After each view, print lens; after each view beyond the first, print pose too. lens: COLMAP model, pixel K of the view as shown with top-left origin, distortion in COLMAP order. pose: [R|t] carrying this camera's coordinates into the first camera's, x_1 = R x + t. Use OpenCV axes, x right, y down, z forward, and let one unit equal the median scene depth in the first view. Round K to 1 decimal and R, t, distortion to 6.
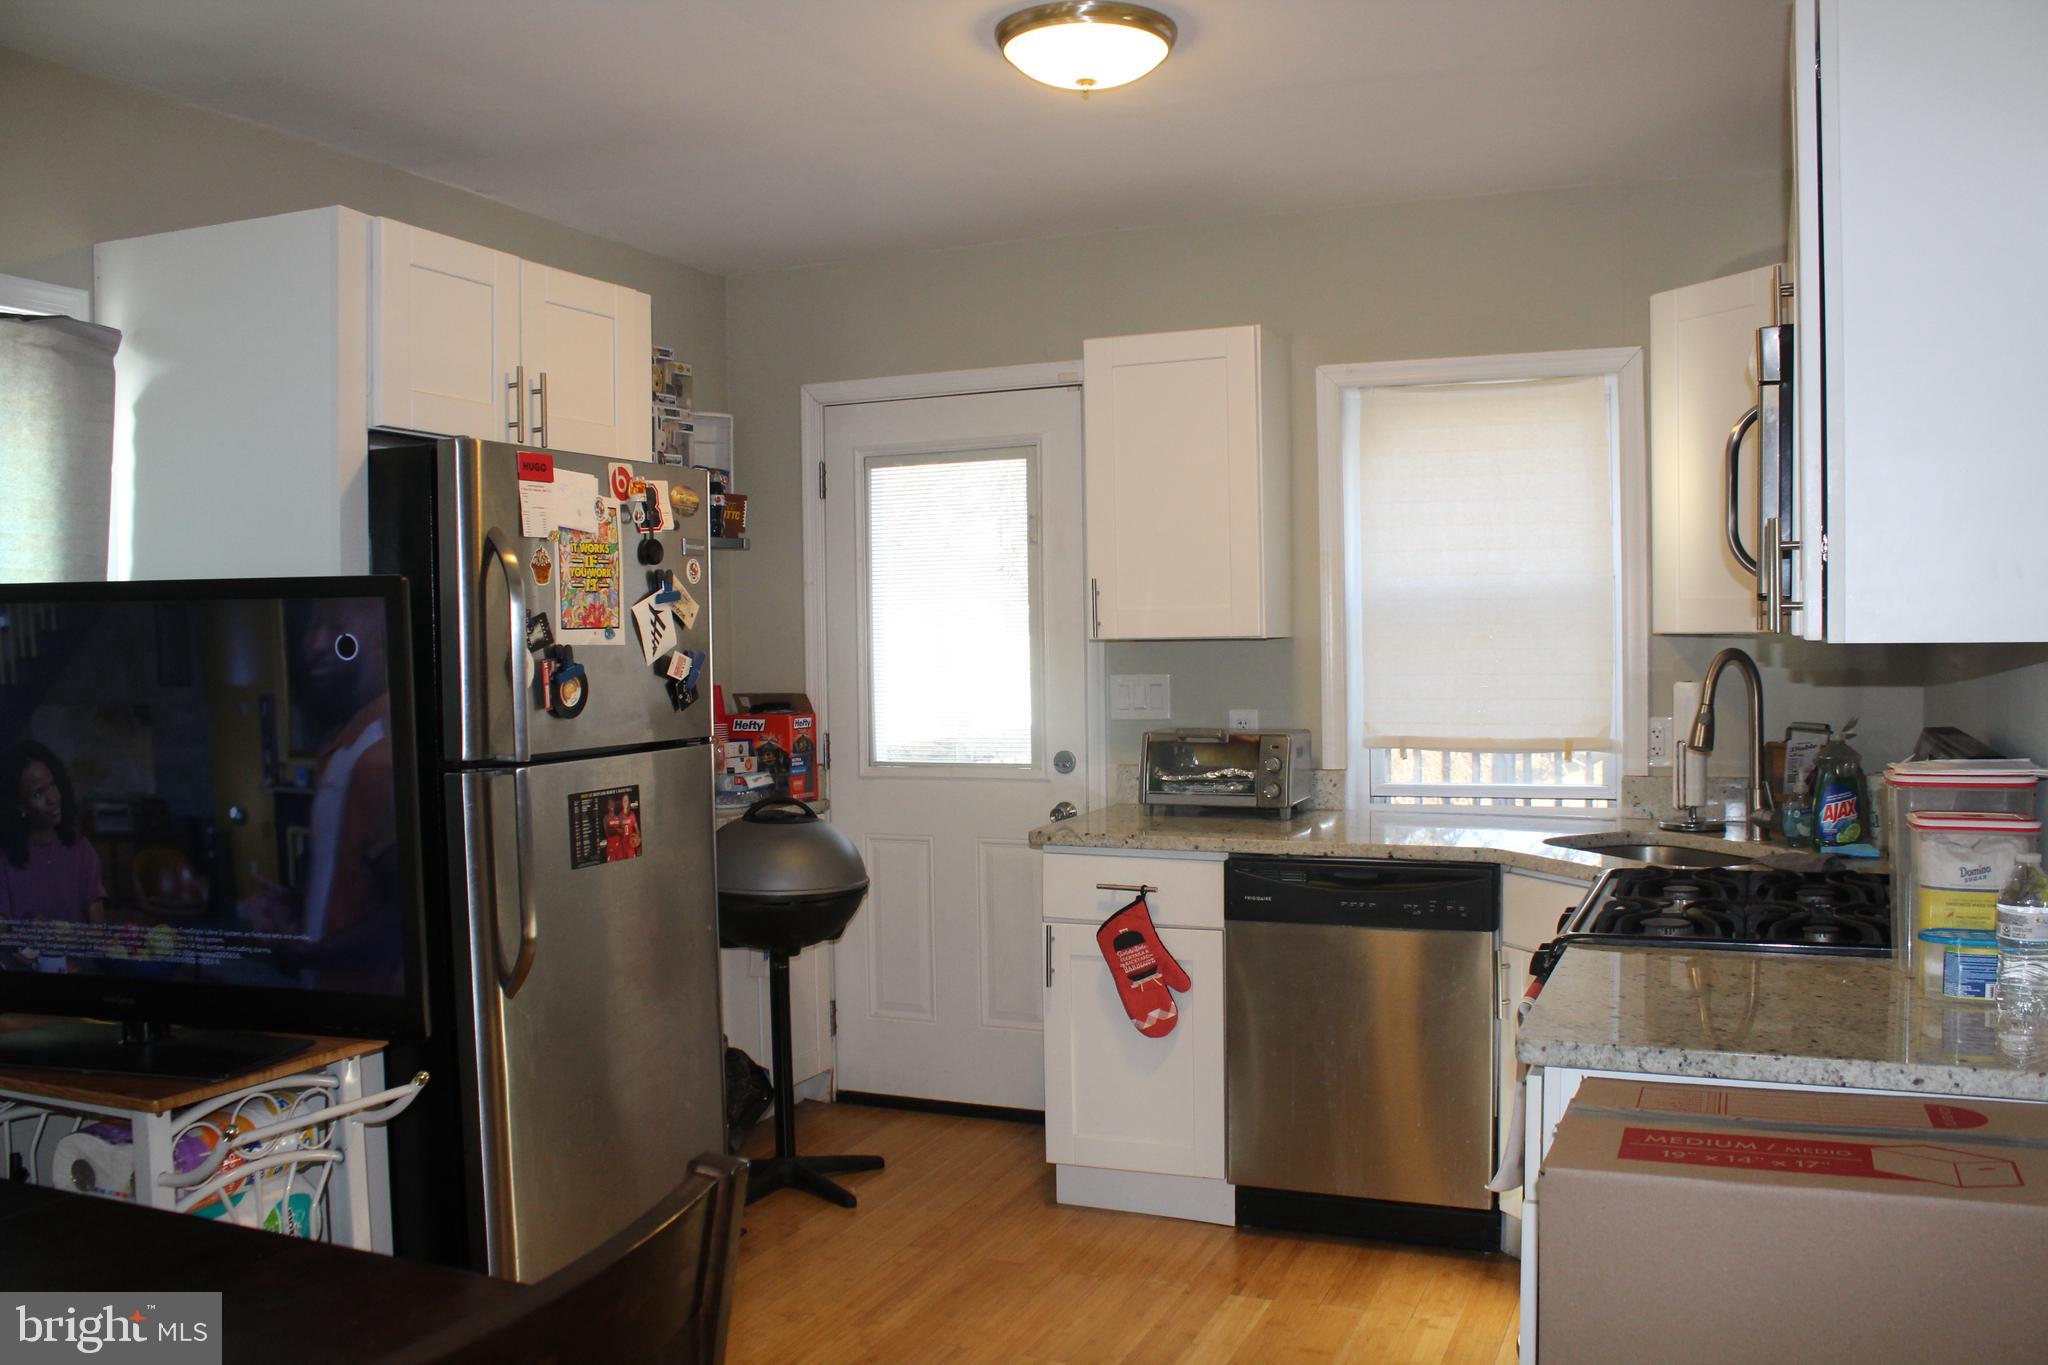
lens RADIAL K [[1695.1, 0, 1024.0], [0, 1695.1, 682.5], [0, 0, 1]] dist [-0.036358, -0.000073]
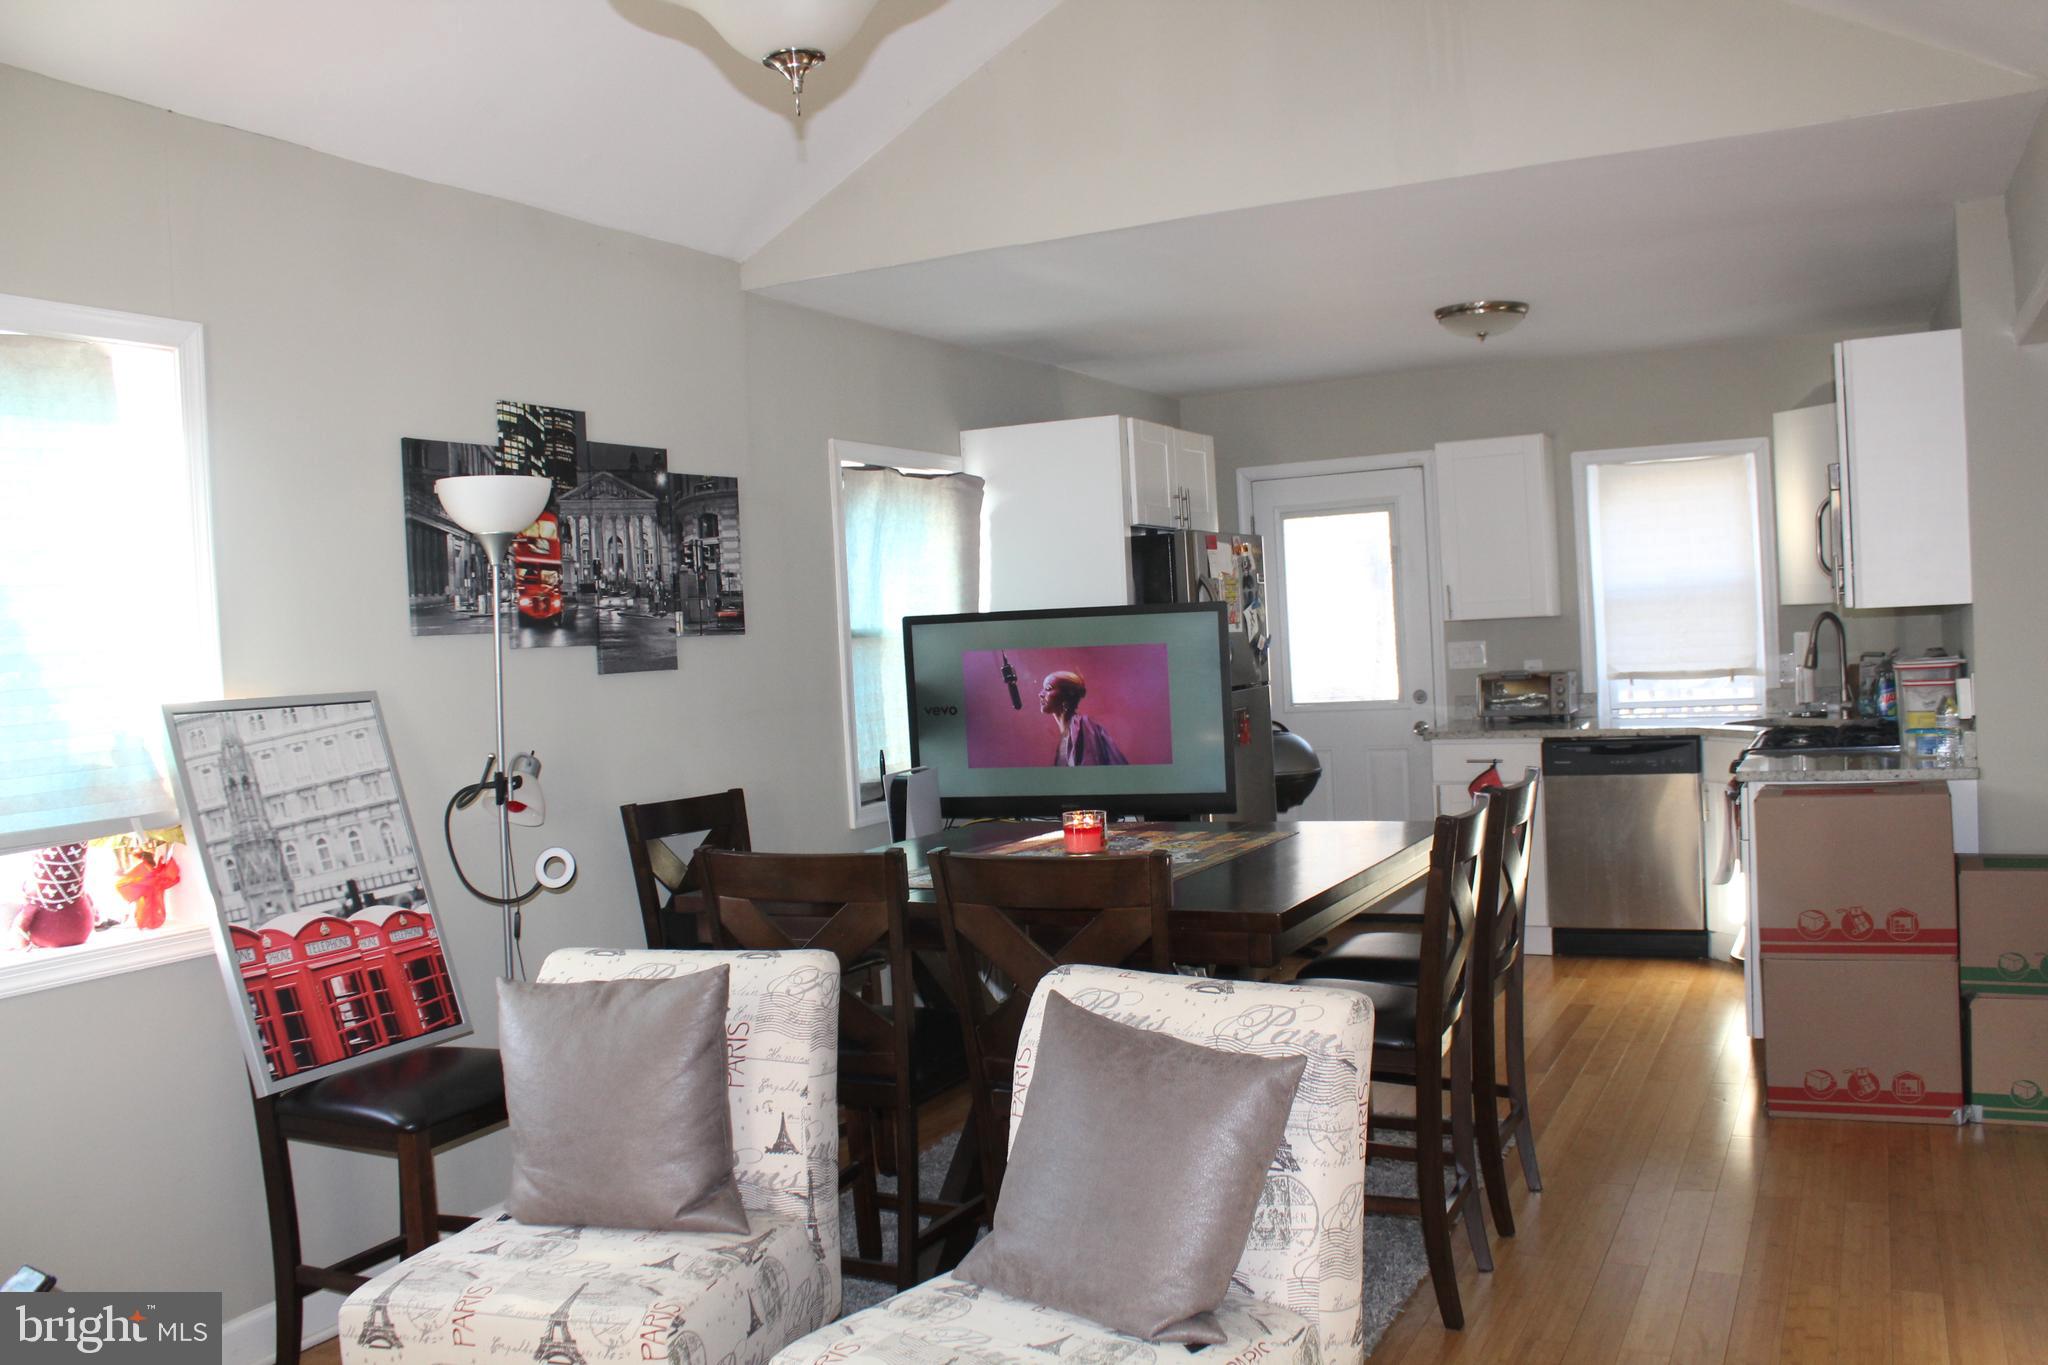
lens RADIAL K [[1826.0, 0, 1024.0], [0, 1826.0, 682.5], [0, 0, 1]] dist [-0.052746, 0.000482]
pose [[0.998699, -0.037321, -0.034758, -0.340294], [0.037399, 0.999299, 0.001591, 0.019041], [0.034674, -0.002889, 0.999394, -0.878636]]
